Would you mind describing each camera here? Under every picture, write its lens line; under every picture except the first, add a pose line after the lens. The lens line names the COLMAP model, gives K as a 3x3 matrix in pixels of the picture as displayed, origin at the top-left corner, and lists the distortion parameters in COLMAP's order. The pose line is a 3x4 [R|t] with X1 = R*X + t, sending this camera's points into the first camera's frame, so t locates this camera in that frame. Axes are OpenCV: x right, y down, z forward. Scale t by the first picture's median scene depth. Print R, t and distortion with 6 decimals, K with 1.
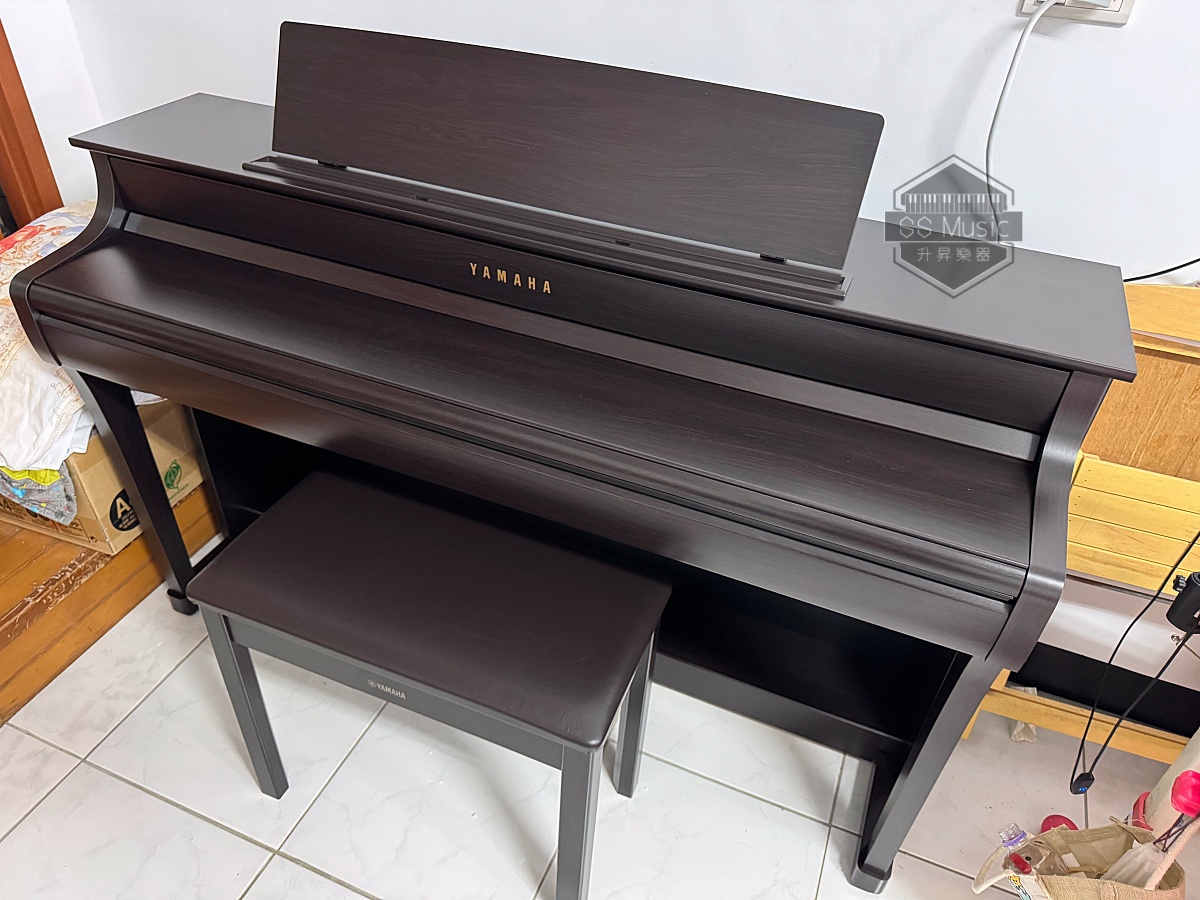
lens RADIAL K [[863.8, 0, 597.1], [0, 863.8, 455.0], [0, 0, 1]] dist [0.004698, -0.003928]
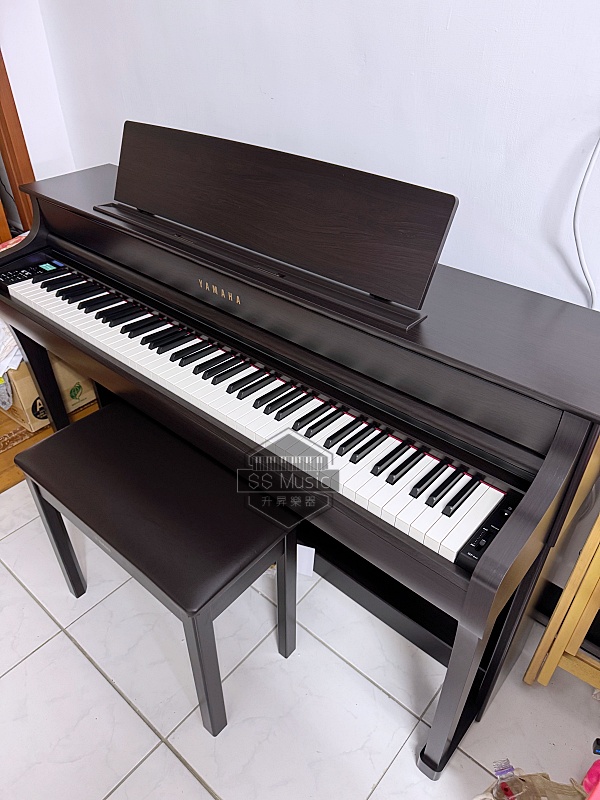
lens RADIAL K [[575.8, 0, 300.0], [0, 575.8, 400.0], [0, 0, 1]] dist [0.004698, -0.003928]
pose [[0.948152, 0.151791, -0.279226, 0.267725], [-0.158597, 0.987342, -0.001806, -0.030467], [0.275418, 0.045997, 0.960224, 0.065682]]
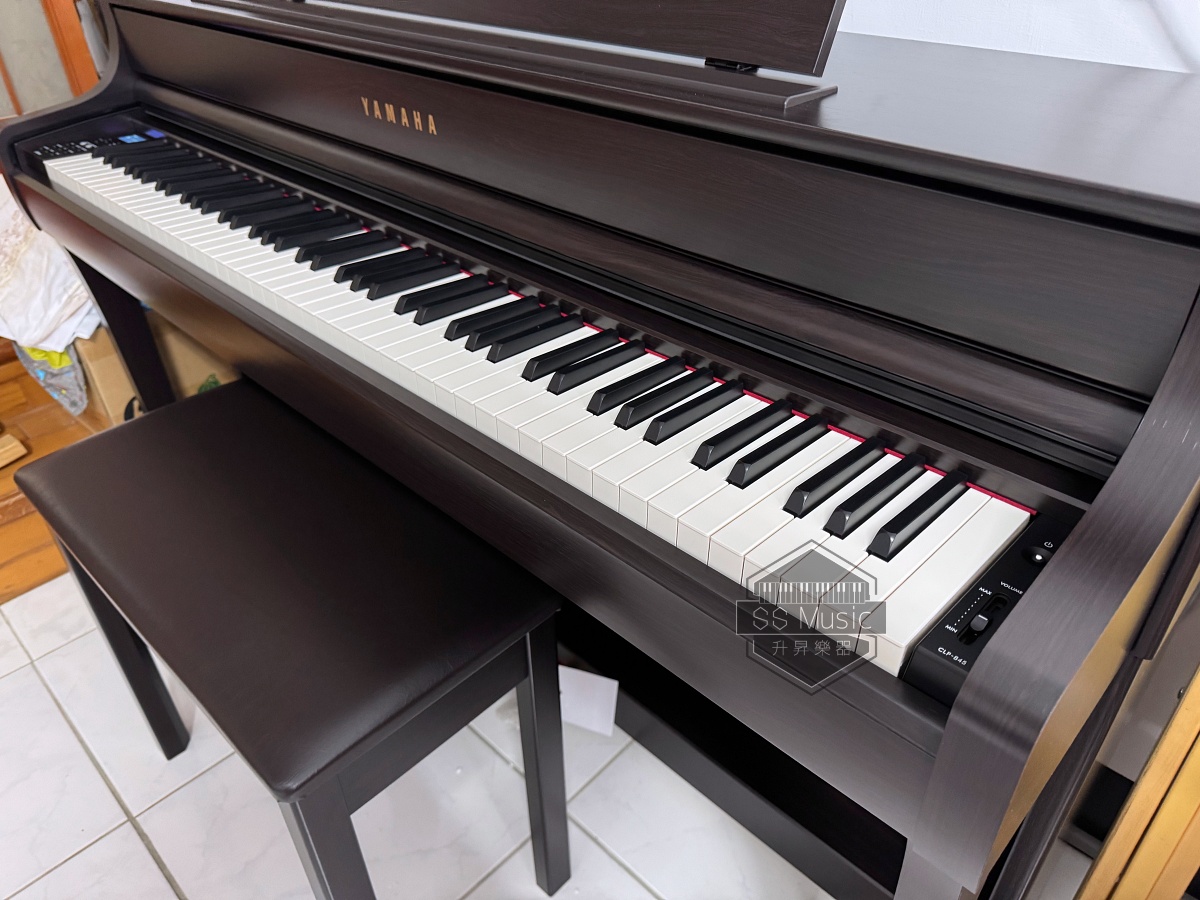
lens RADIAL K [[863.8, 0, 597.1], [0, 863.8, 455.0], [0, 0, 1]] dist [0.004698, -0.003928]
pose [[0.924107, 0.156587, -0.348577, 0.272586], [-0.176445, 0.983973, -0.025753, 0.049046], [0.338958, 0.085304, 0.936926, 0.317830]]
